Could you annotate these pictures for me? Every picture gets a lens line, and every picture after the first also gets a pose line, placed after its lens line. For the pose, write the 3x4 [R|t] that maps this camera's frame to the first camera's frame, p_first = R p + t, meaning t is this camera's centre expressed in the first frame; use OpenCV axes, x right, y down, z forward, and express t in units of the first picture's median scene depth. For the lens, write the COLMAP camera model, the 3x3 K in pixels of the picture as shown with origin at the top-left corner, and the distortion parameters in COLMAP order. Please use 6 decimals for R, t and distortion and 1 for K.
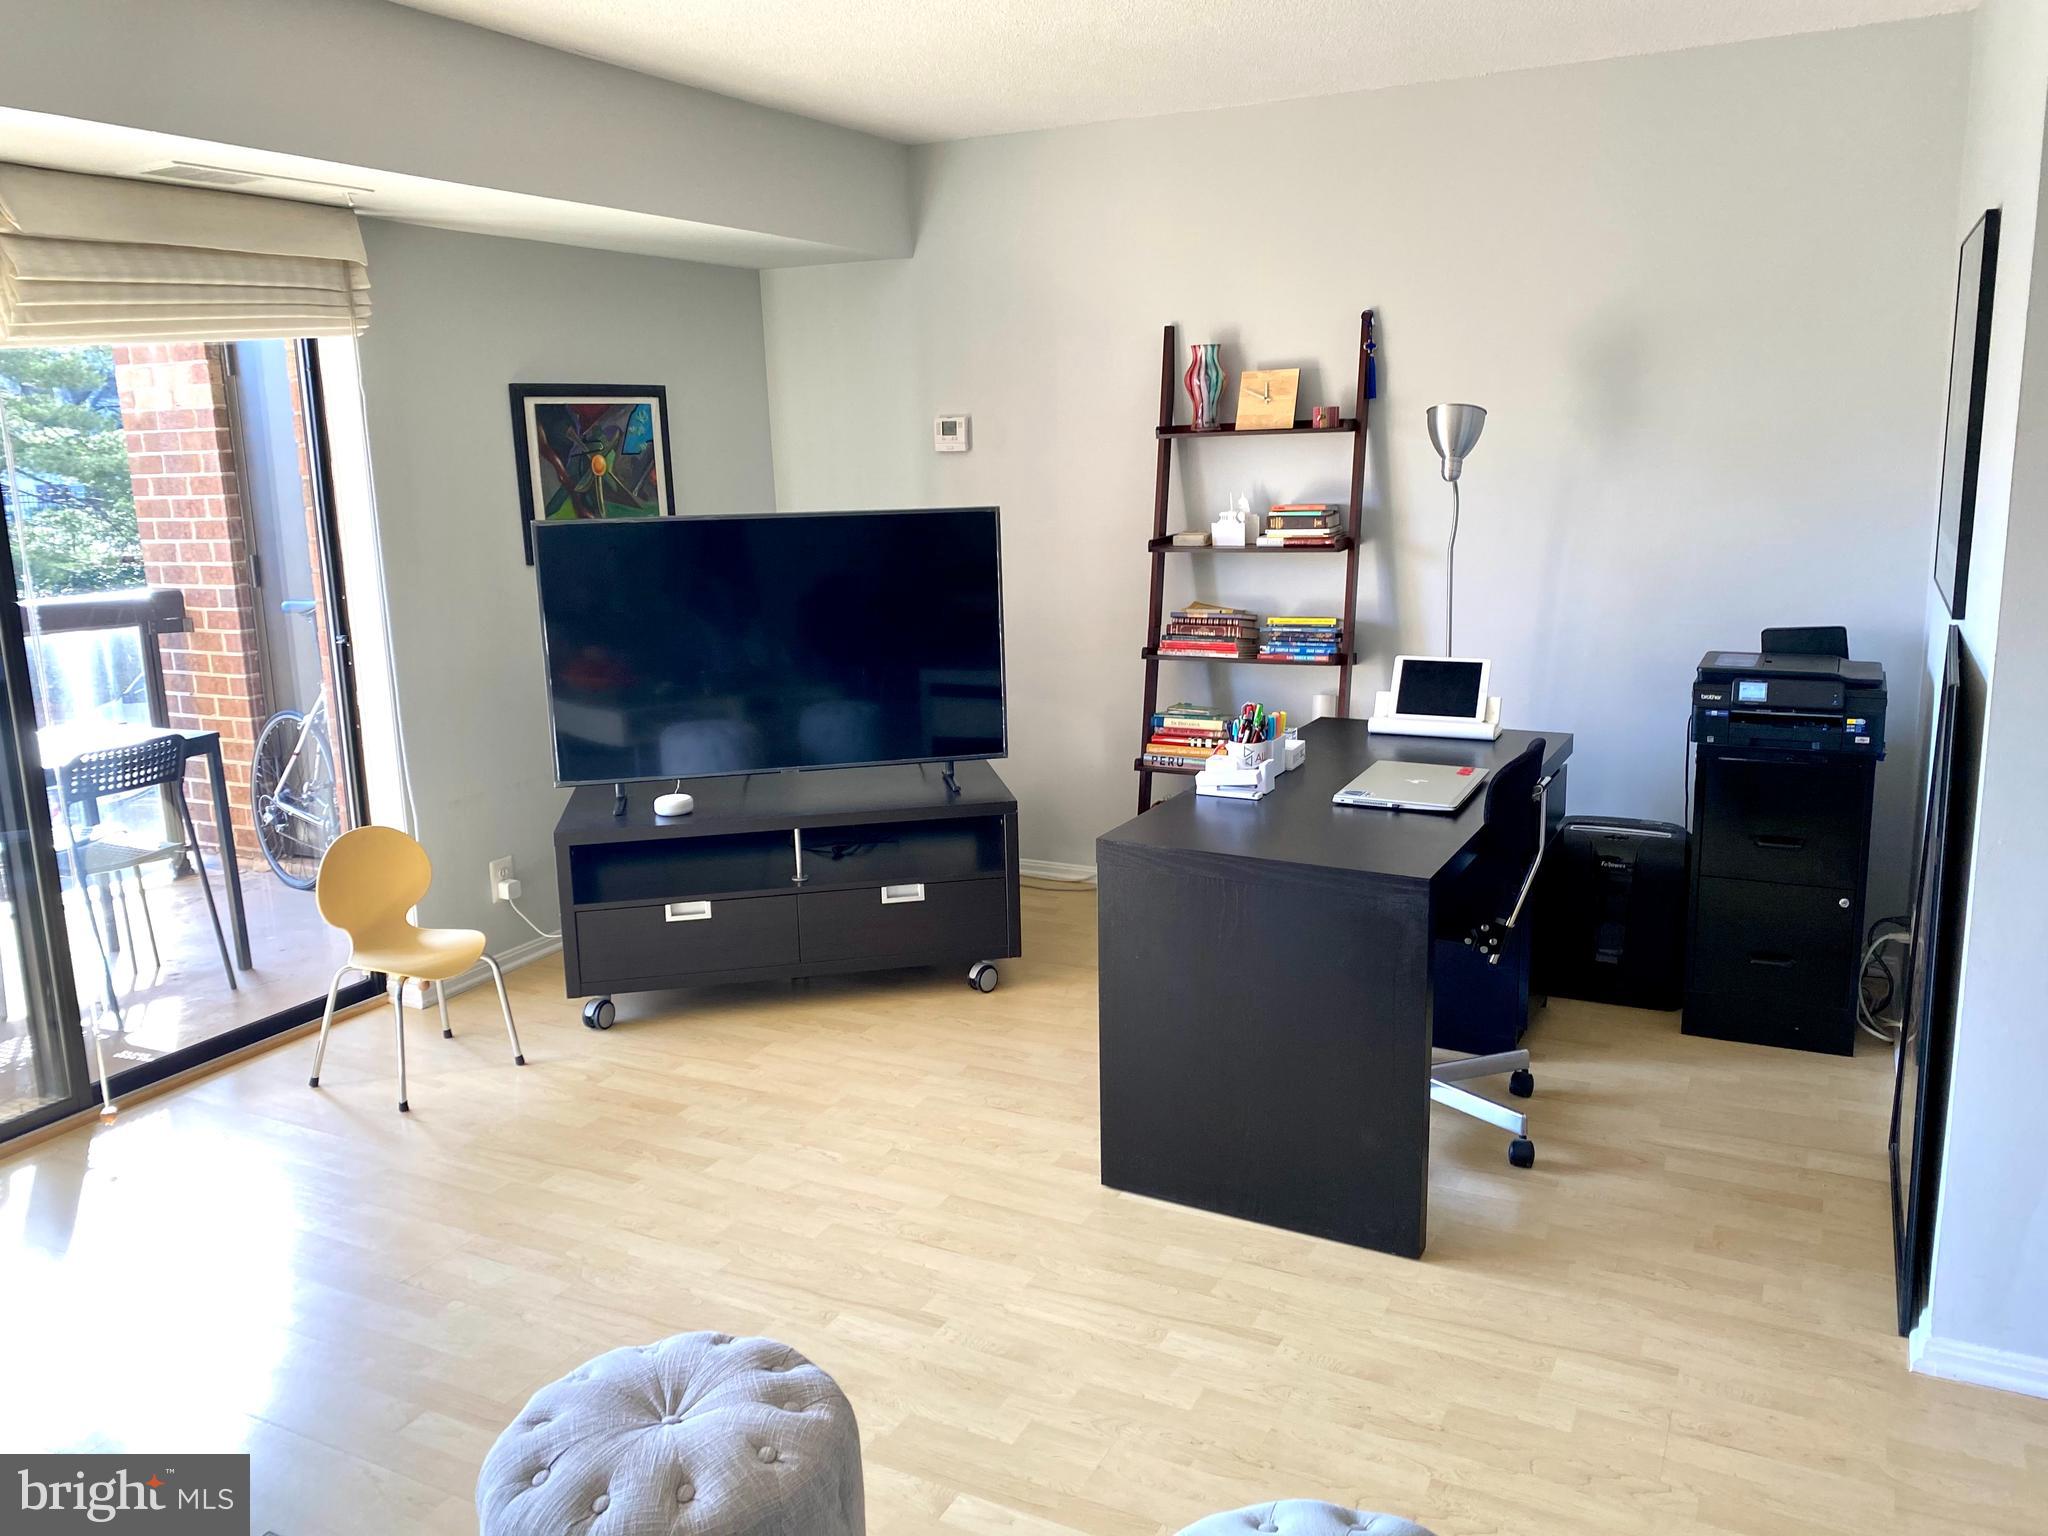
lens RADIAL K [[1560.2, 0, 1034.9], [0, 1560.2, 759.8], [0, 0, 1]] dist [0.055073, -0.064847]
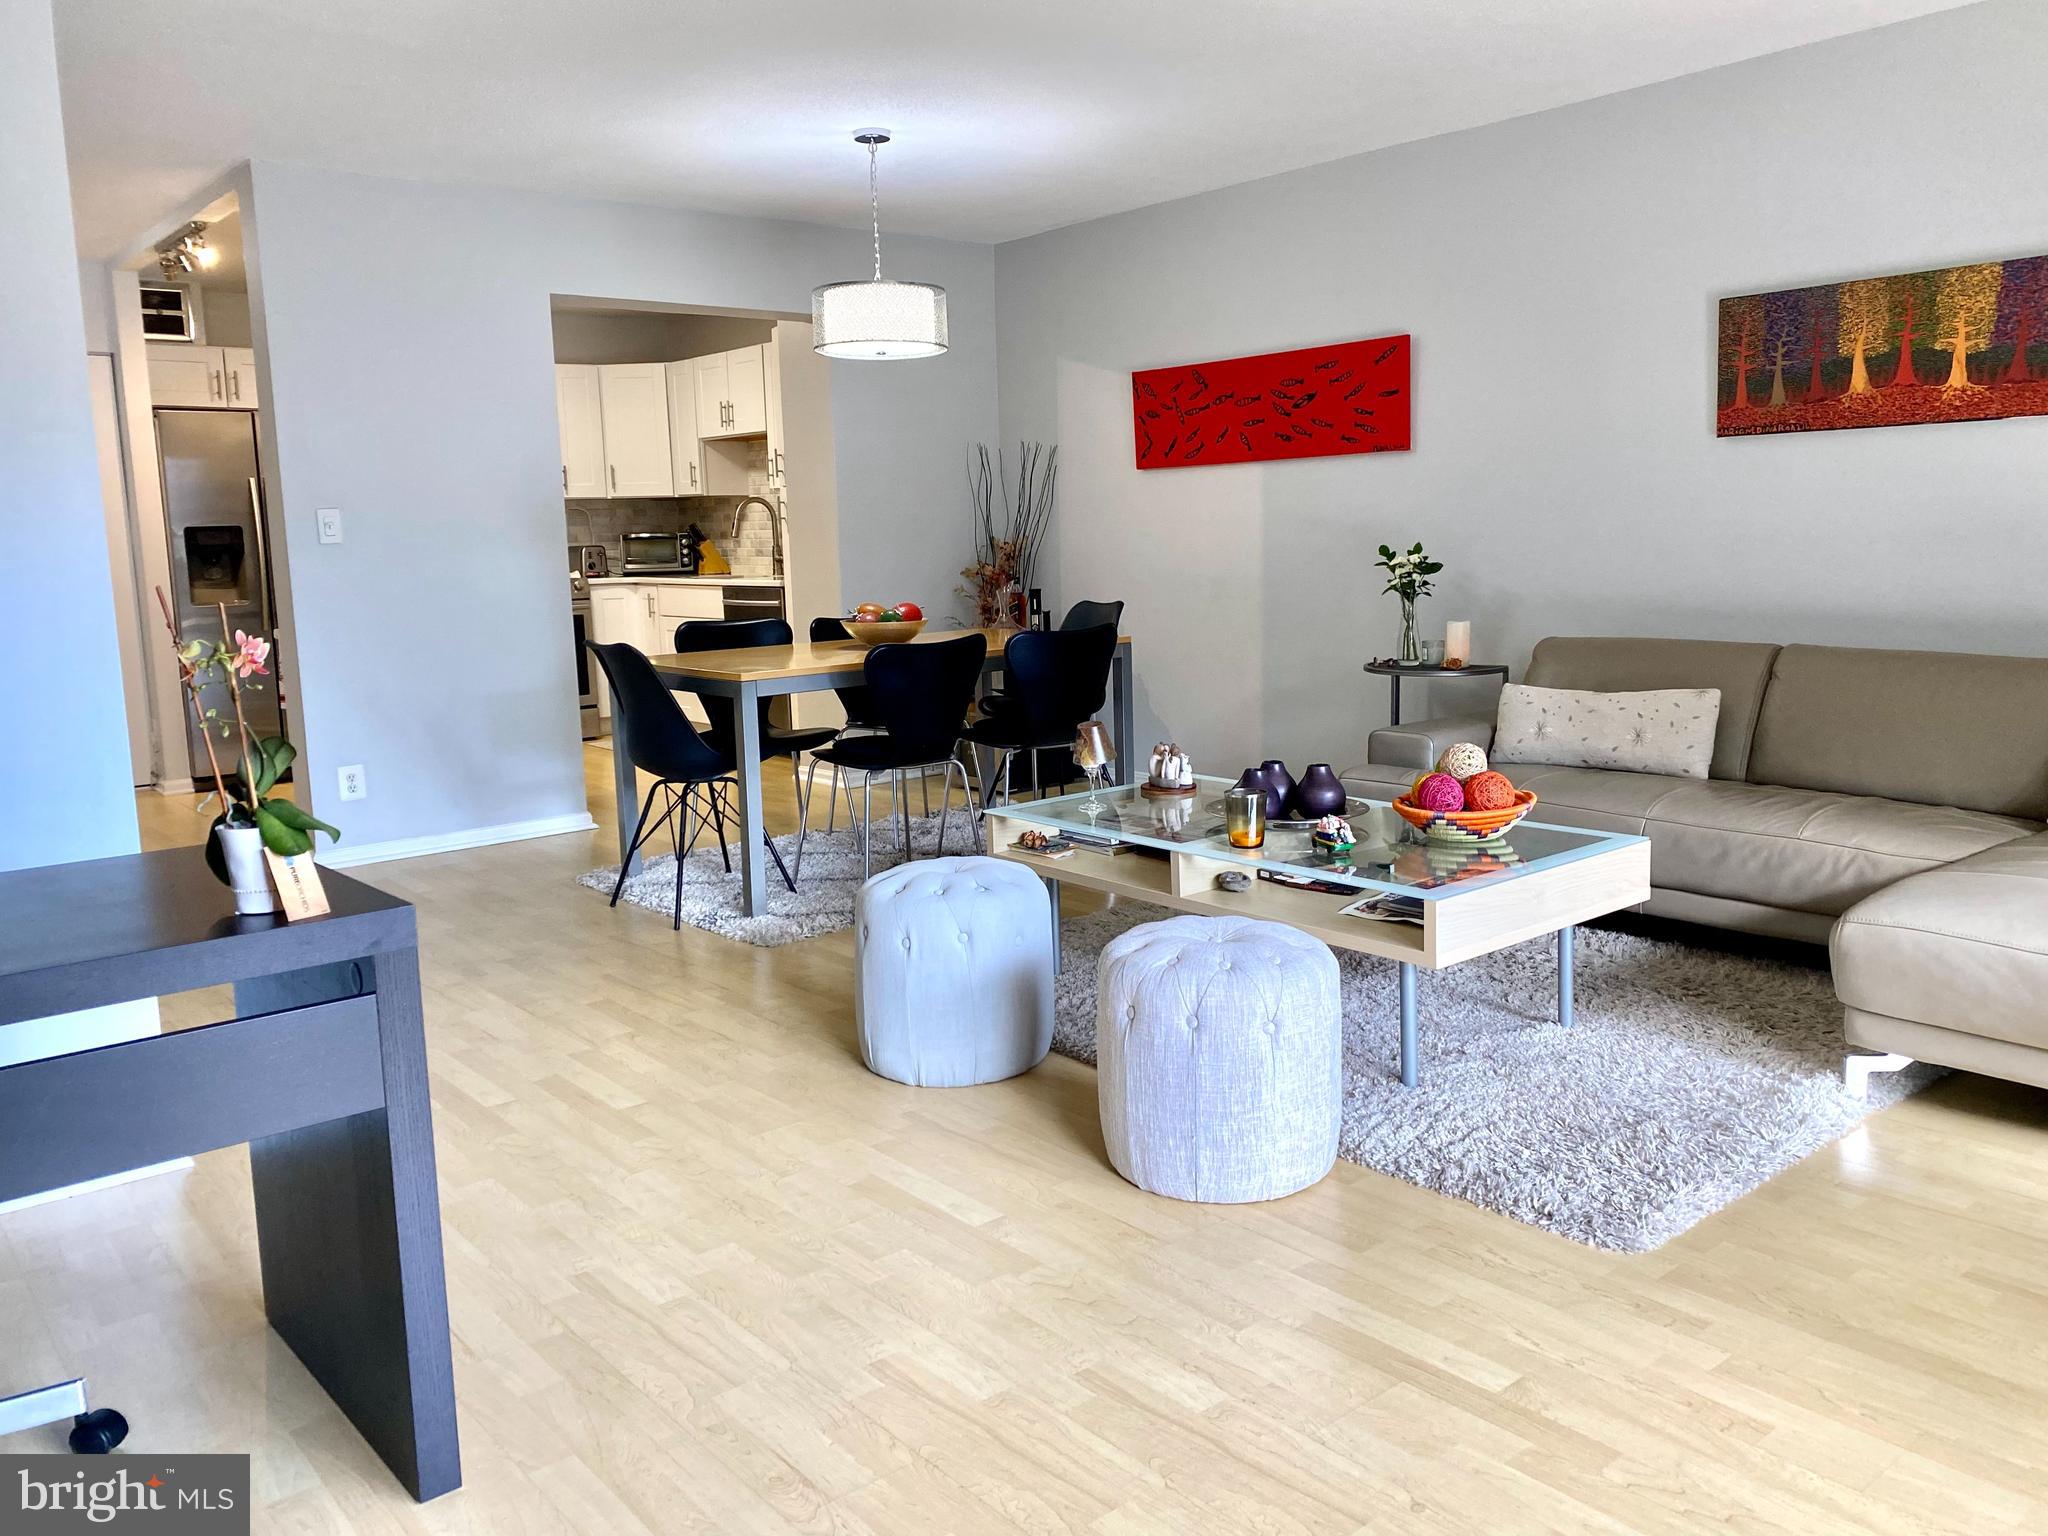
lens RADIAL K [[1560.2, 0, 1033.7], [0, 1560.2, 751.4], [0, 0, 1]] dist [0.055073, -0.064847]
pose [[-0.918847, -0.004507, 0.394588, -0.284772], [0.128645, 0.941886, 0.310324, -0.110005], [-0.373055, 0.335902, -0.864870, 0.989328]]
